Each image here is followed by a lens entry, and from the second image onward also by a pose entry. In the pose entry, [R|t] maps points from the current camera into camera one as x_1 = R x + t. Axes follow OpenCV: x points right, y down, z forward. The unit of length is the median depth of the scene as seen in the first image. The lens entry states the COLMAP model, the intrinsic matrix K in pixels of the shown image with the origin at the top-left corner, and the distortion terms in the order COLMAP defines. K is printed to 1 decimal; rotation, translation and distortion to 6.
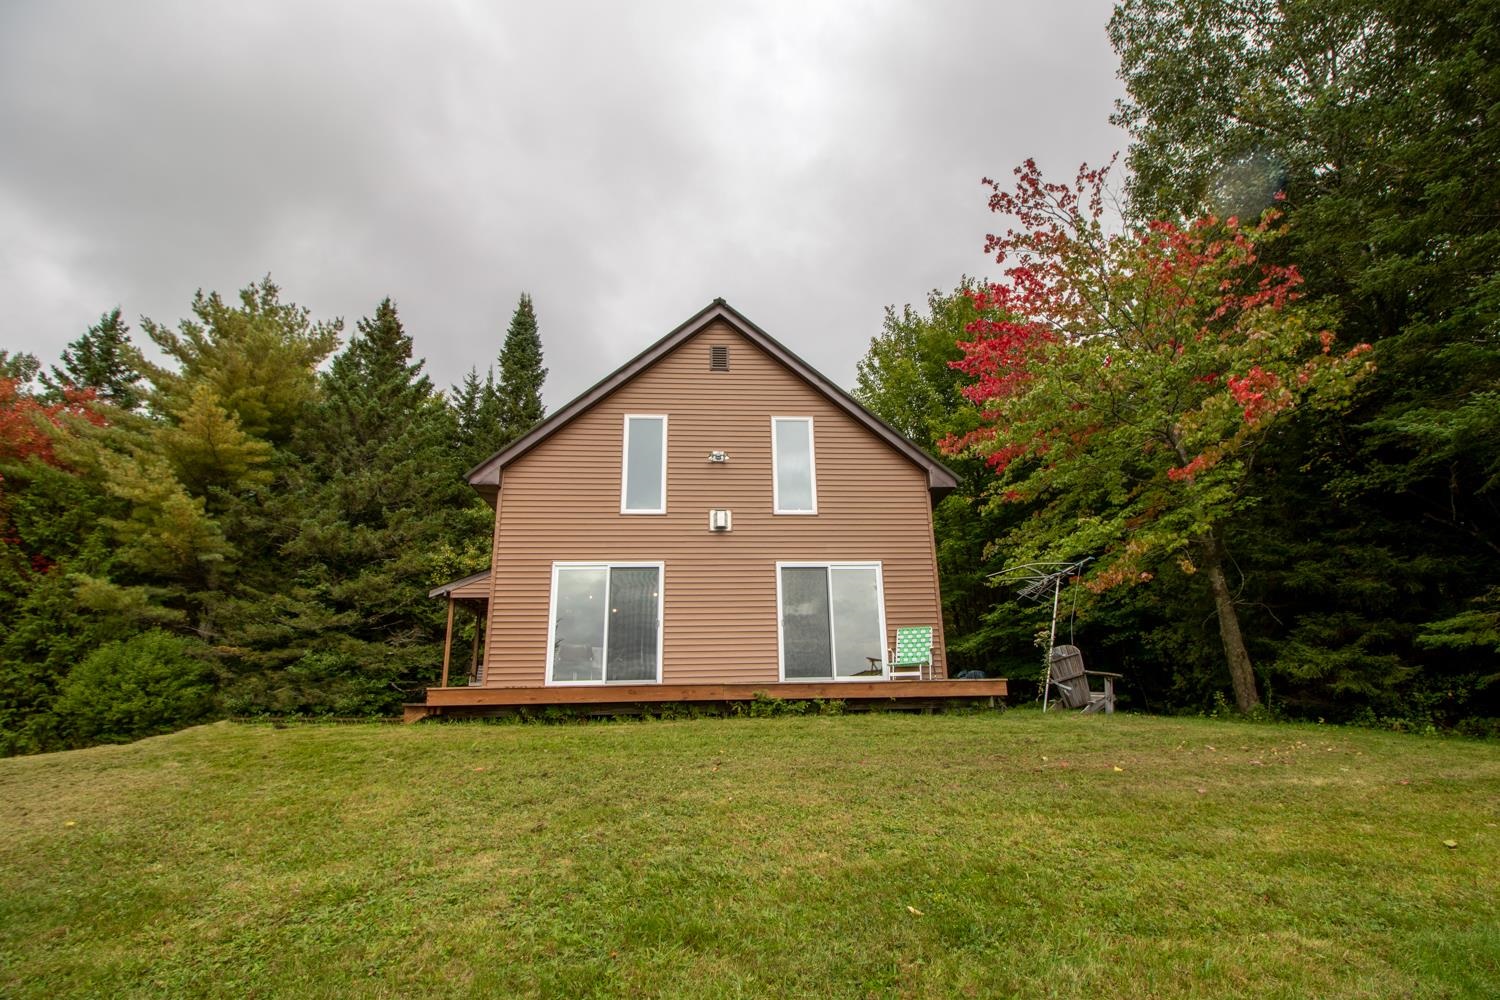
lens RADIAL K [[706.5, 0, 757.6], [0, 706.5, 503.5], [0, 0, 1]] dist [0.000931, -0.014169]
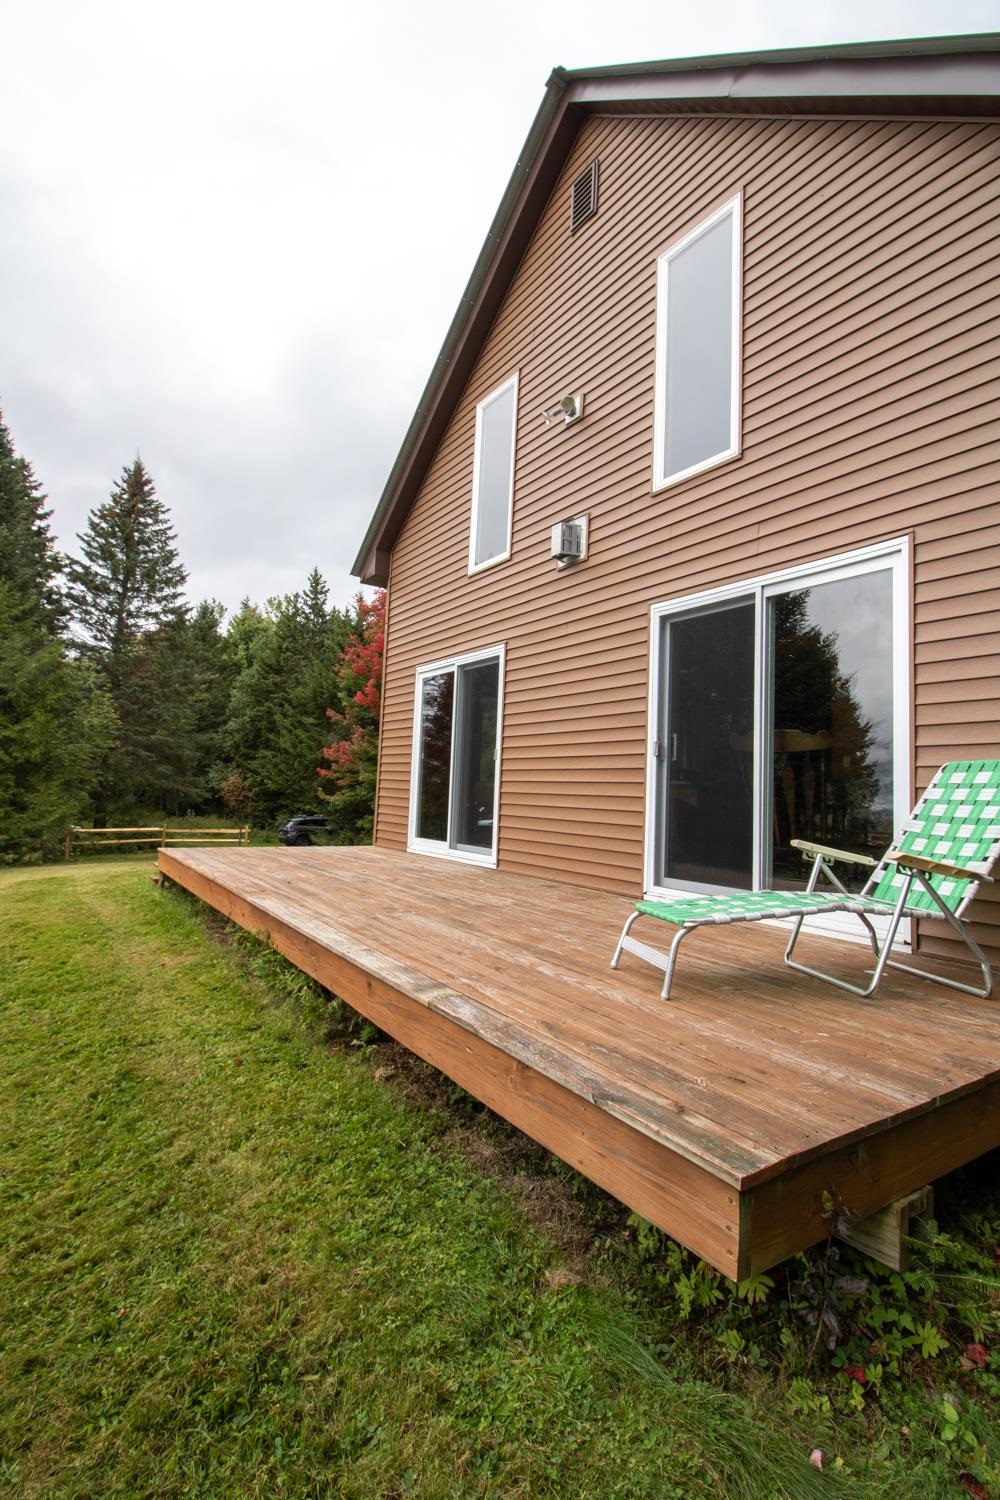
lens RADIAL K [[720.1, 0, 500.3], [0, 720.1, 733.1], [0, 0, 1]] dist [0.003618, -0.015319]
pose [[0.474383, -0.032809, -0.879707, 0.347754], [0.207848, 0.975227, 0.075711, 0.101582], [0.855430, -0.218761, 0.469450, 0.678075]]
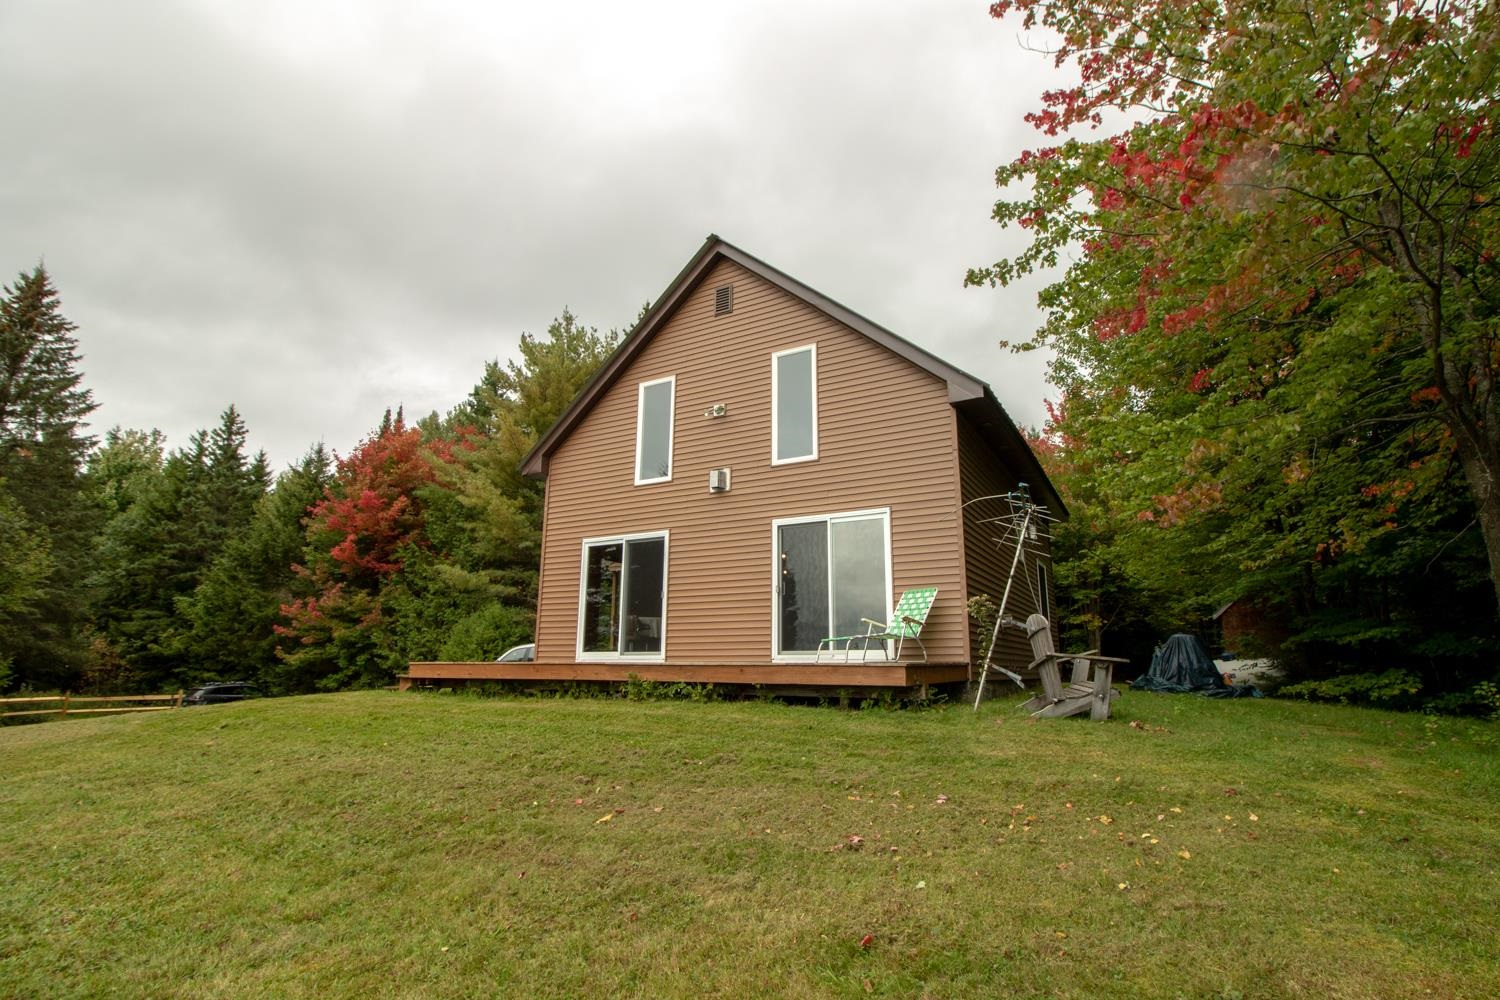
lens RADIAL K [[720.1, 0, 759.0], [0, 720.1, 499.1], [0, 0, 1]] dist [0.003618, -0.015319]
pose [[0.831864, -0.102559, -0.545420, 0.486069], [0.140654, 0.989650, 0.028433, 0.027944], [0.536859, -0.100368, 0.837680, 0.233562]]
